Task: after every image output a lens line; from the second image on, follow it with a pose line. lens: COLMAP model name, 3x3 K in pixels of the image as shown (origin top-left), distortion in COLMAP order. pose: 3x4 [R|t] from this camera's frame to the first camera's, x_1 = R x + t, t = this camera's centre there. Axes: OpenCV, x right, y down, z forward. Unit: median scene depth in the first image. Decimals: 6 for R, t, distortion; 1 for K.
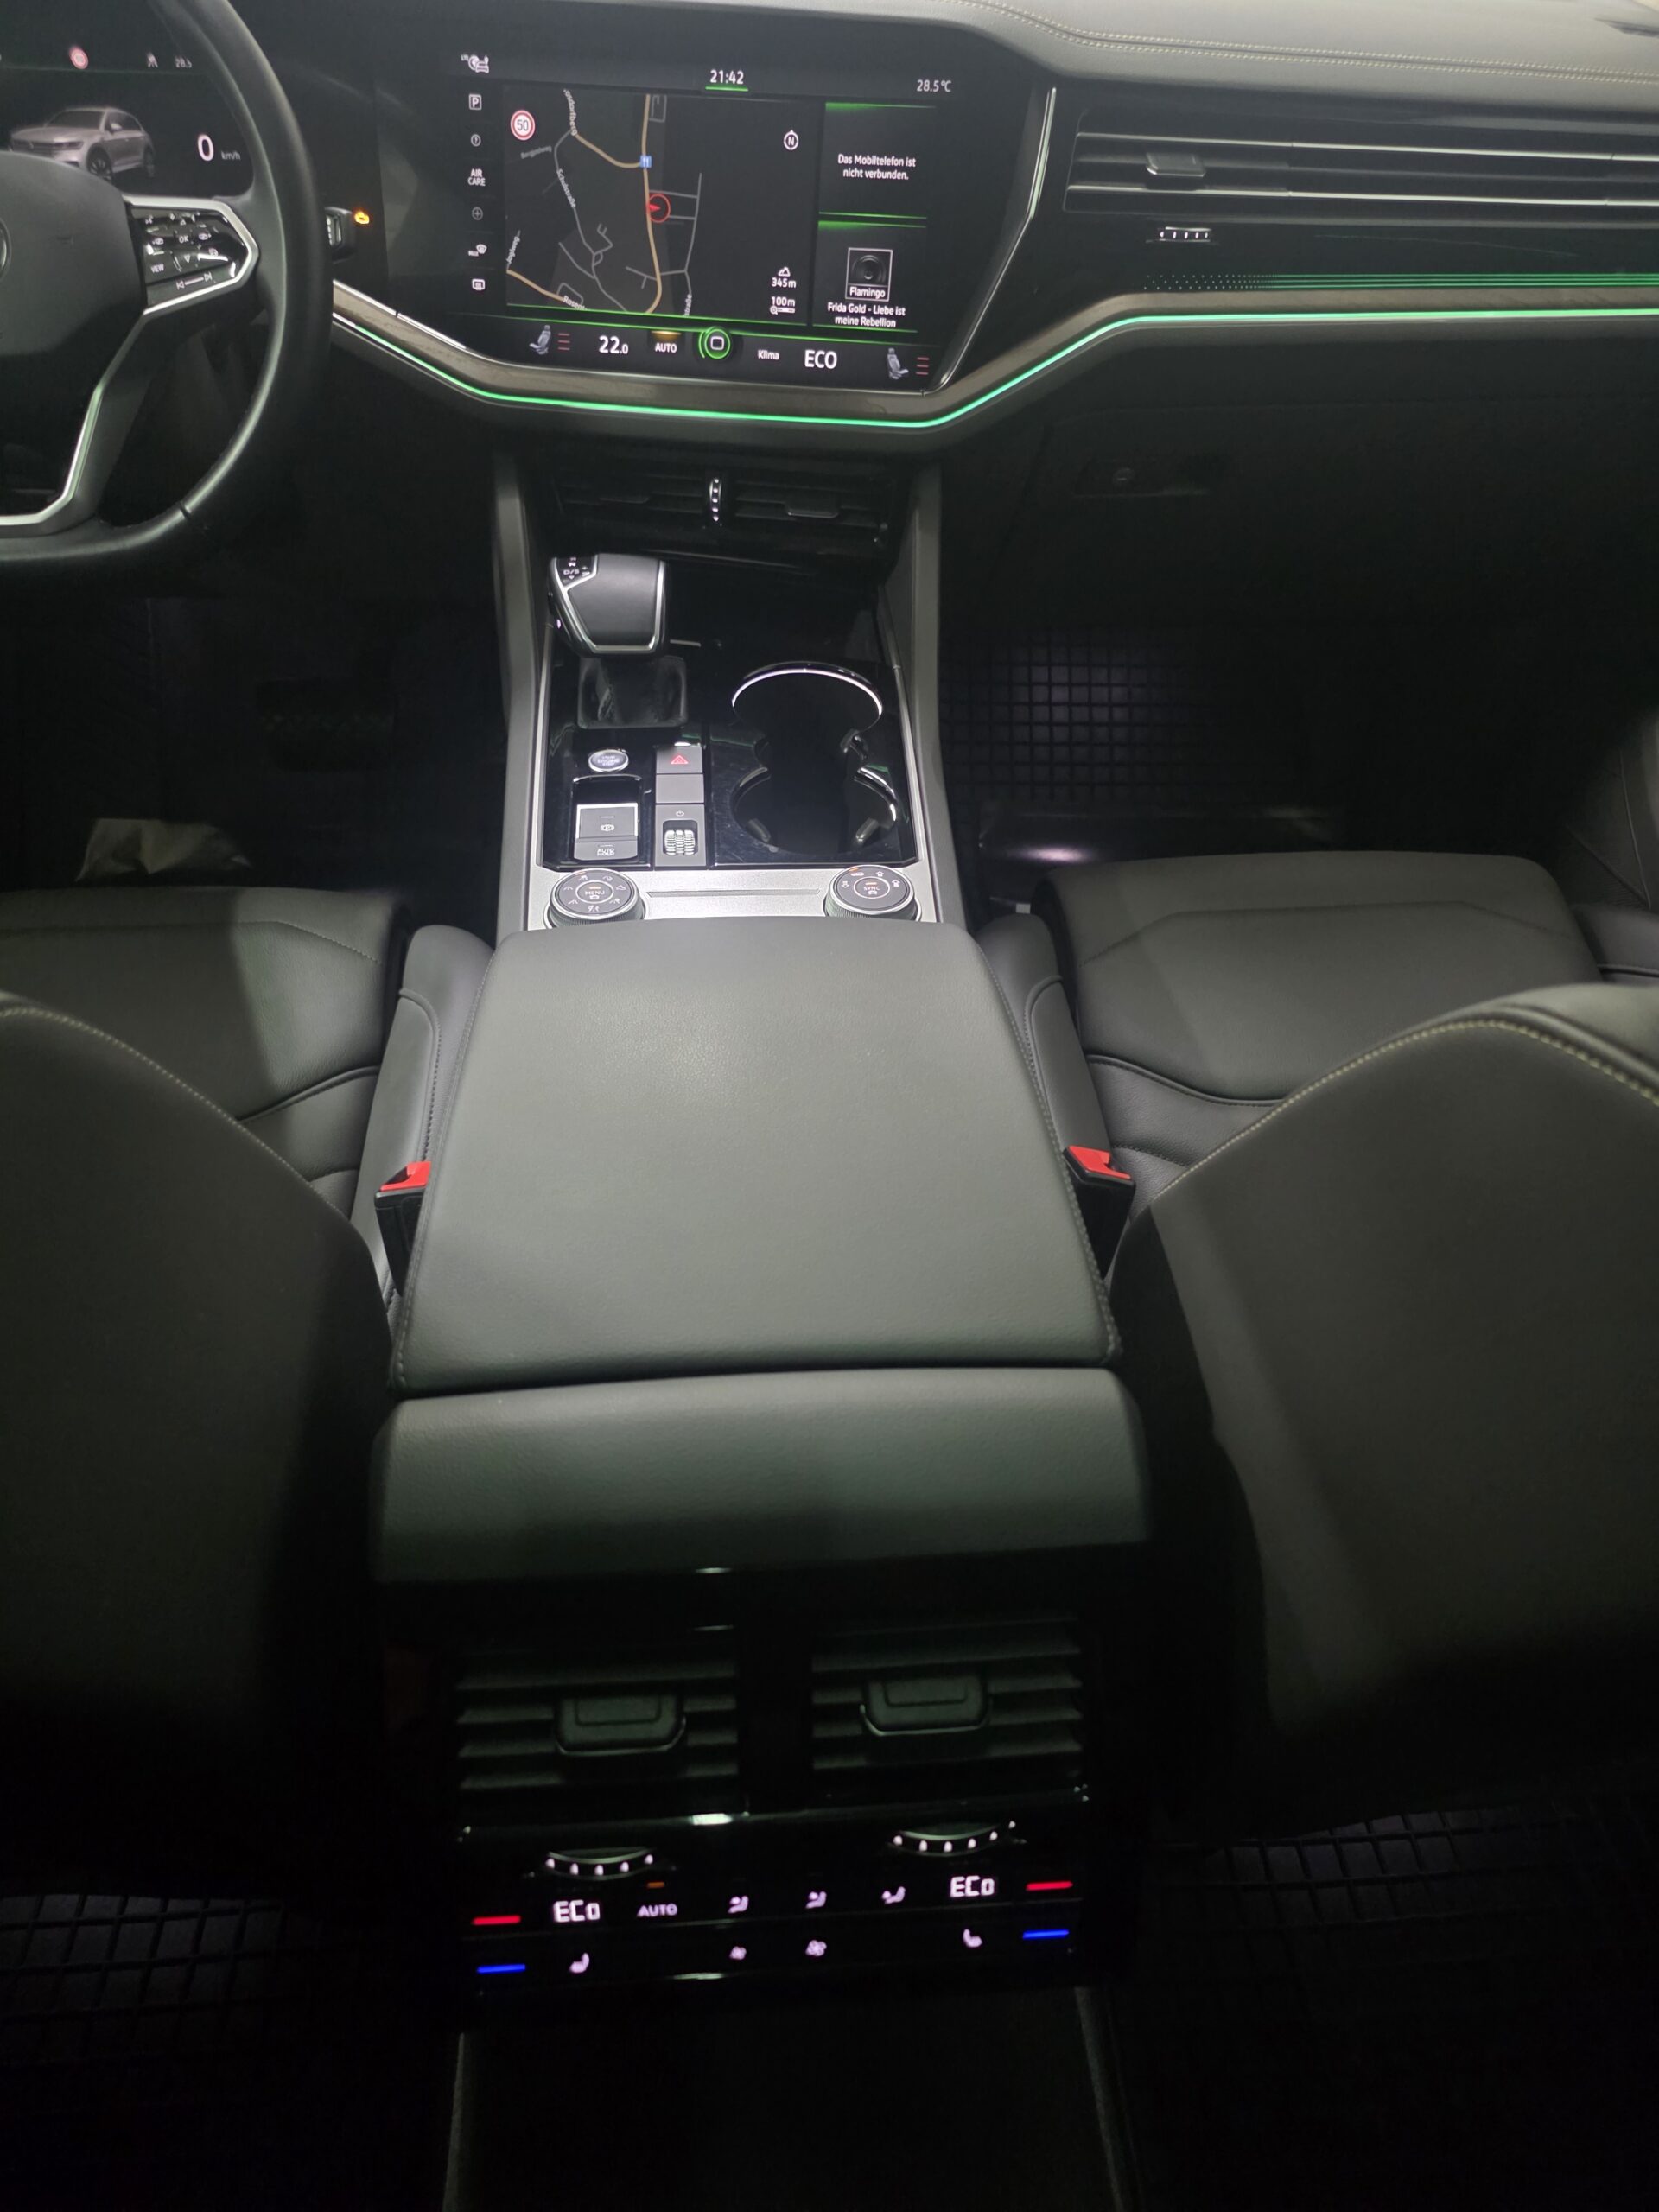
lens RADIAL K [[1484.7, 0, 854.7], [0, 1484.7, 1130.8], [0, 0, 1]] dist [0.035006, -0.028100]
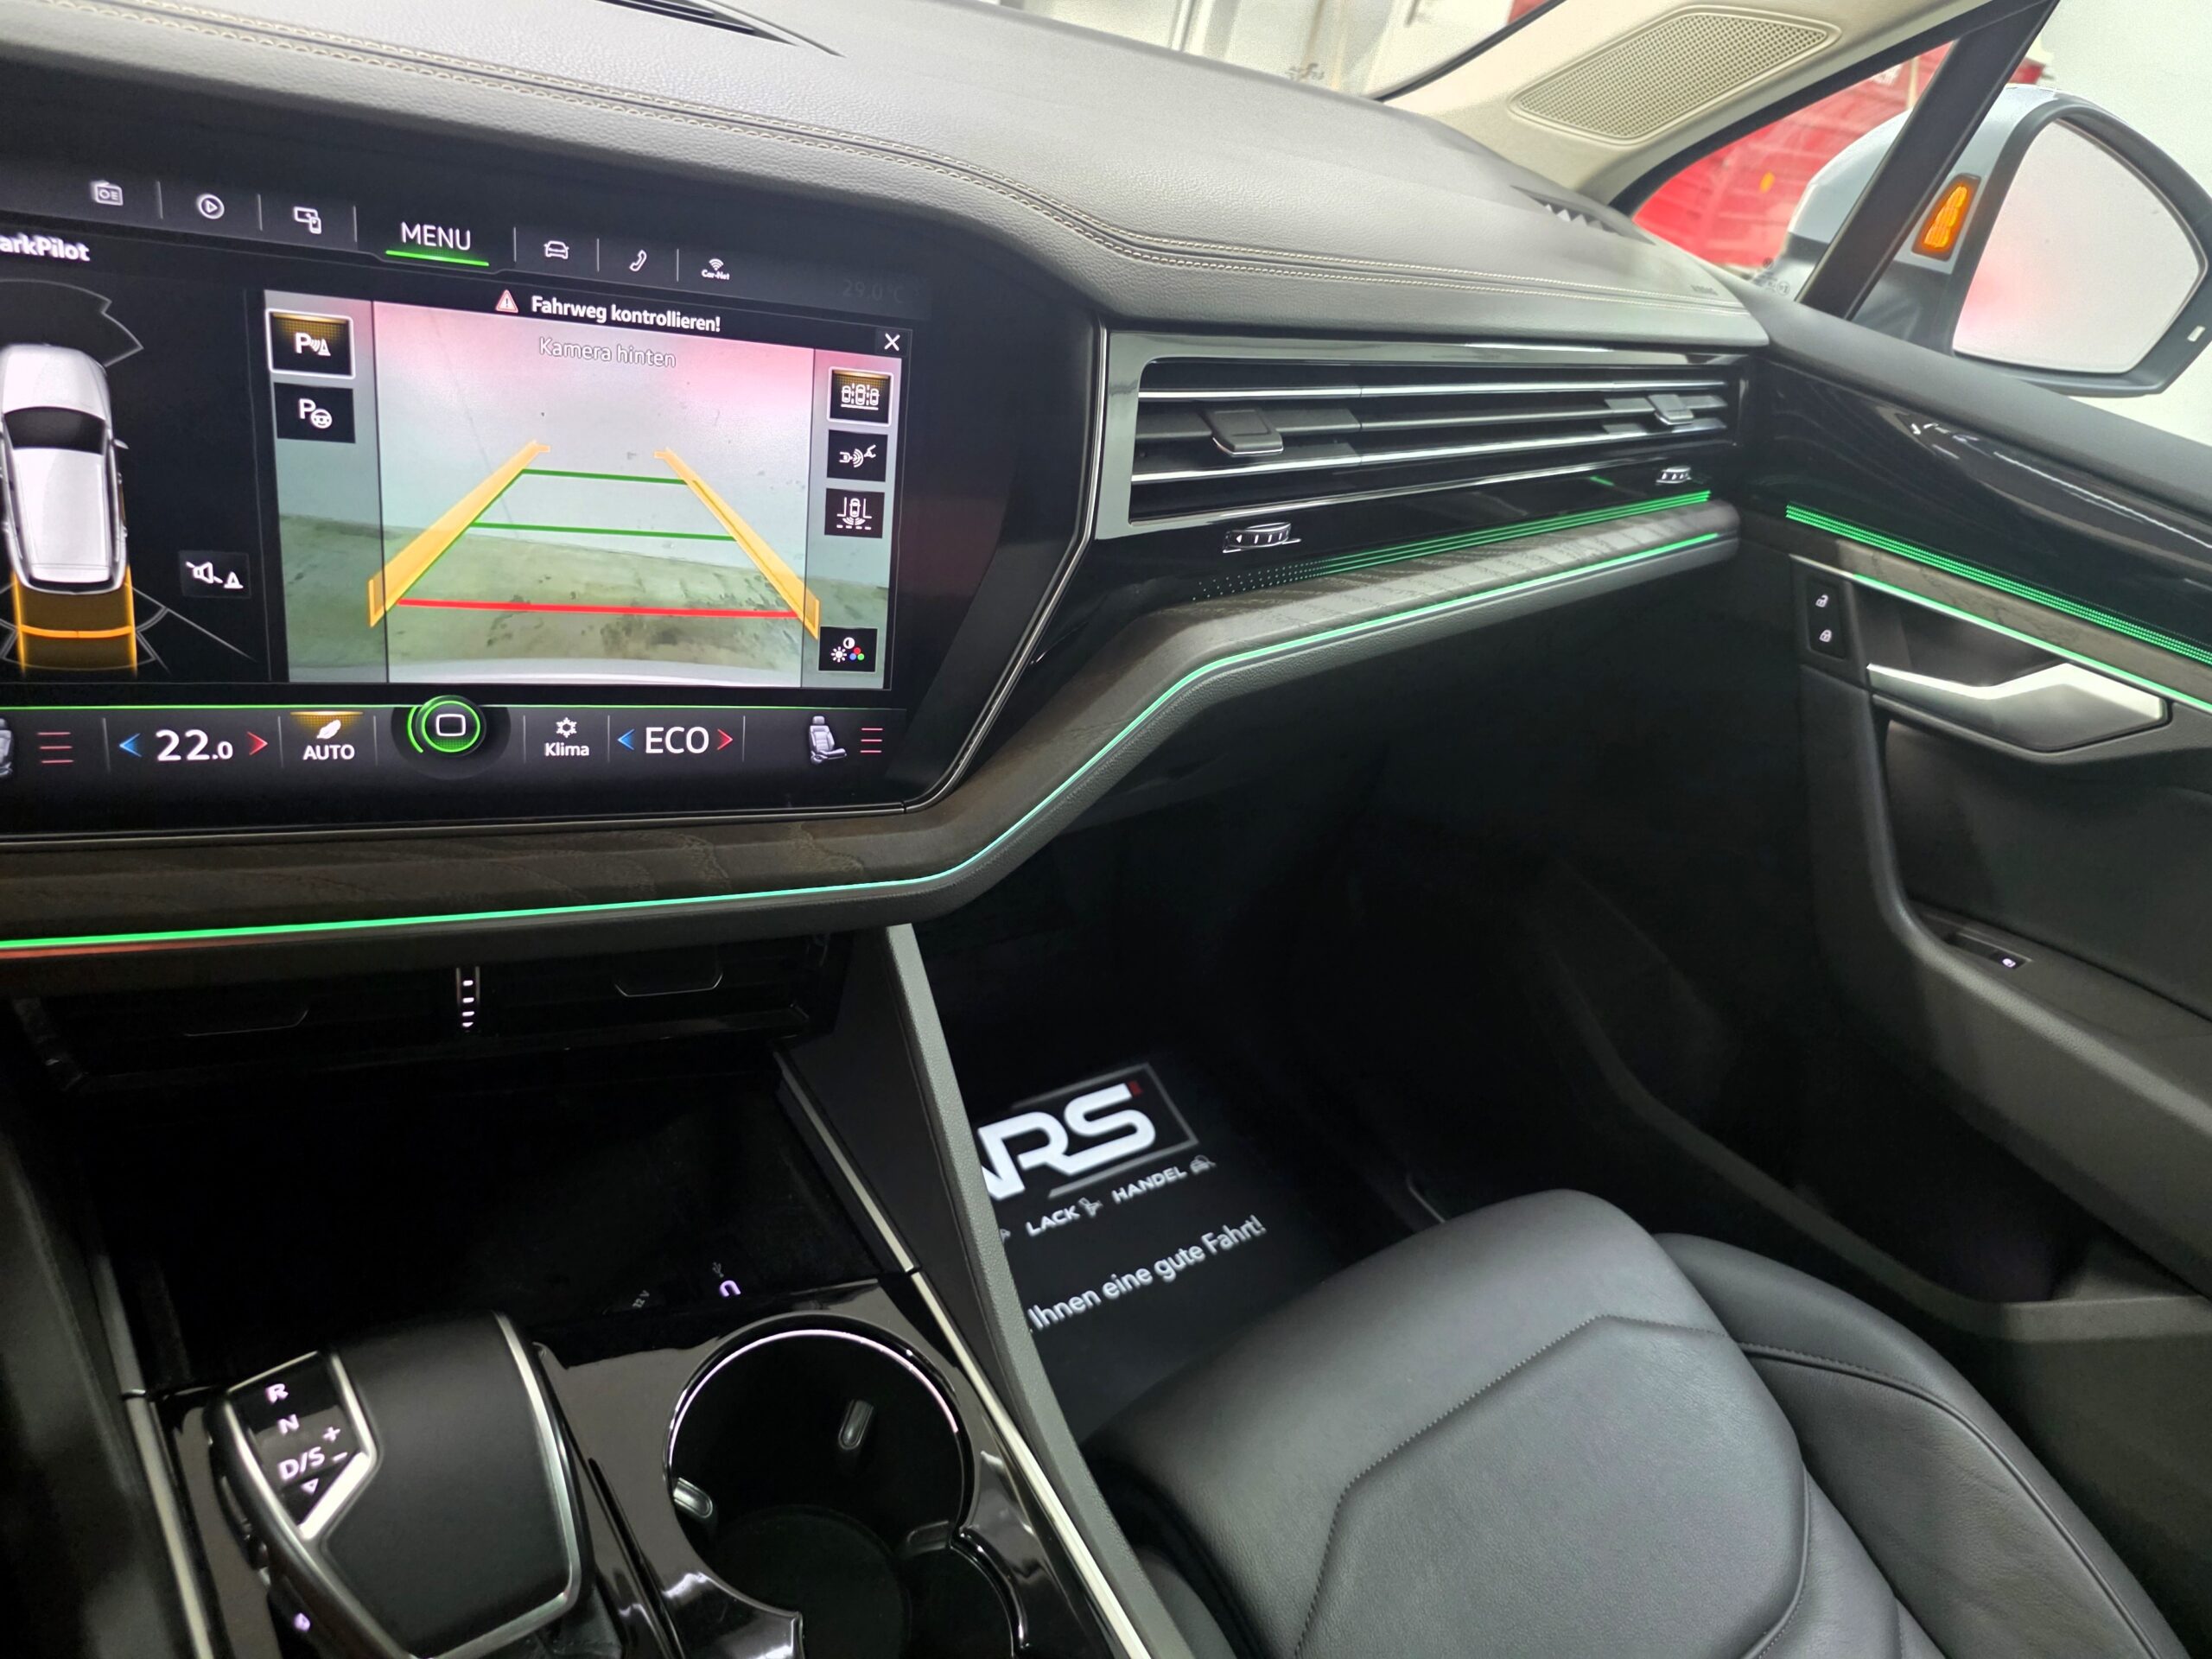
lens RADIAL K [[1484.7, 0, 1102.5], [0, 1484.7, 831.8], [0, 0, 1]] dist [0.035006, -0.028100]
pose [[0.827491, -0.156323, 0.539278, -0.191628], [0.171553, 0.984923, 0.022267, -0.487271], [-0.534629, 0.074089, 0.841833, 0.503162]]
